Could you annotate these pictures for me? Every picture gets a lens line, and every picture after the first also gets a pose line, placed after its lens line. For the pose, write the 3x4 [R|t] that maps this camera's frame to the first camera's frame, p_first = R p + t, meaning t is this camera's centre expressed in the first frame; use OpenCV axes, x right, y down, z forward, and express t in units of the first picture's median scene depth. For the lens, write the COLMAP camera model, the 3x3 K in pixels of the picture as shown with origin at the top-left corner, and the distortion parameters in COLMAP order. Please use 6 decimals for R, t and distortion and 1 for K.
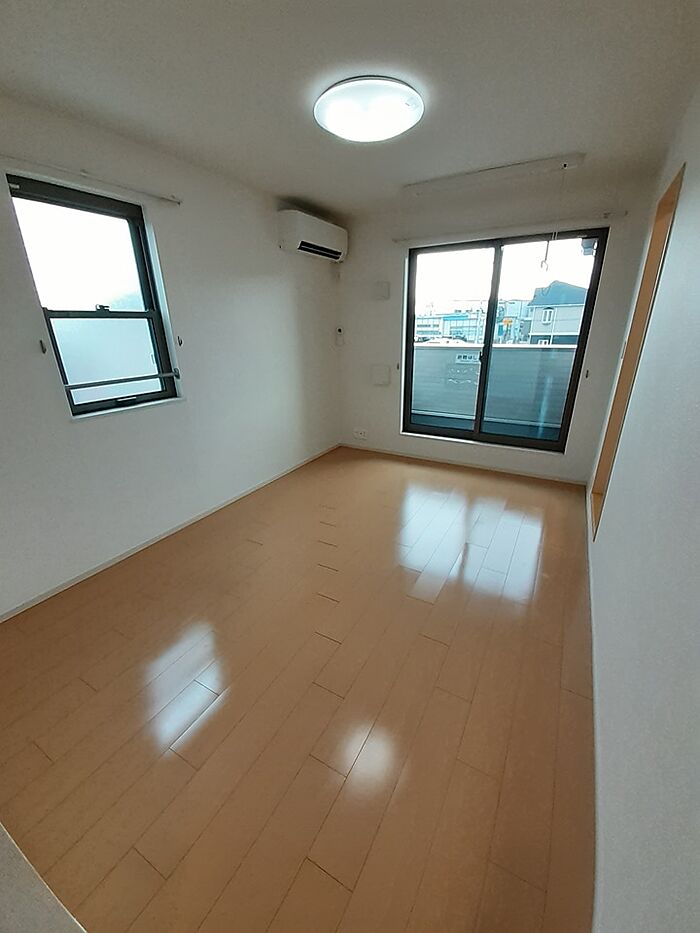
lens RADIAL K [[376.2, 0, 358.6], [0, 376.2, 474.2], [0, 0, 1]] dist [0.014725, -0.000935]
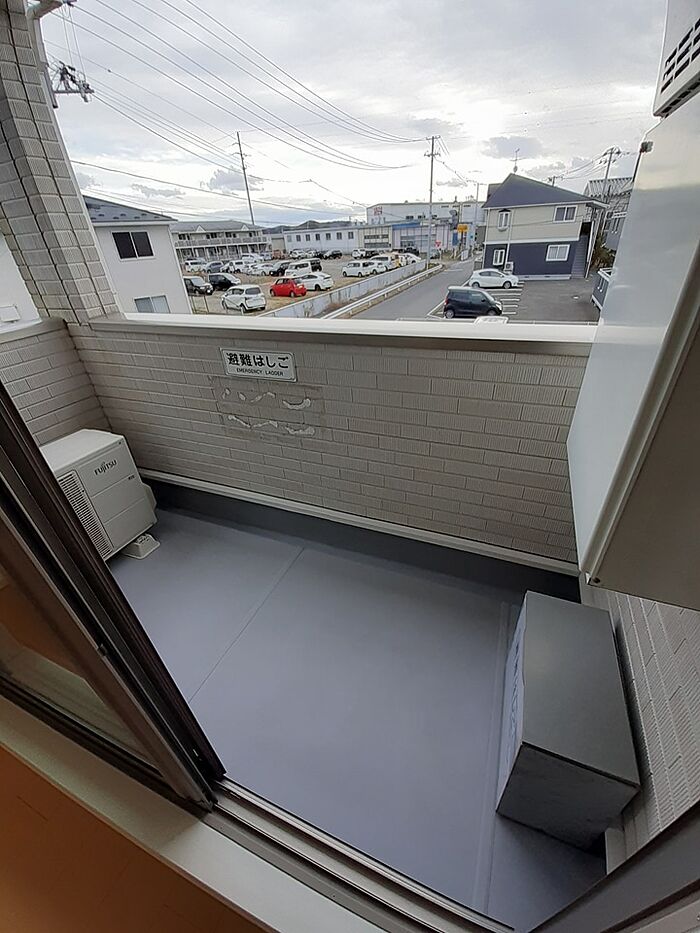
lens RADIAL K [[376.2, 0, 350.2], [0, 376.2, 469.2], [0, 0, 1]] dist [0.014725, -0.000935]
pose [[0.994400, -0.081318, 0.067495, 0.321039], [0.068446, 0.982196, 0.174944, -0.239812], [-0.080519, -0.169345, 0.982262, 0.553260]]
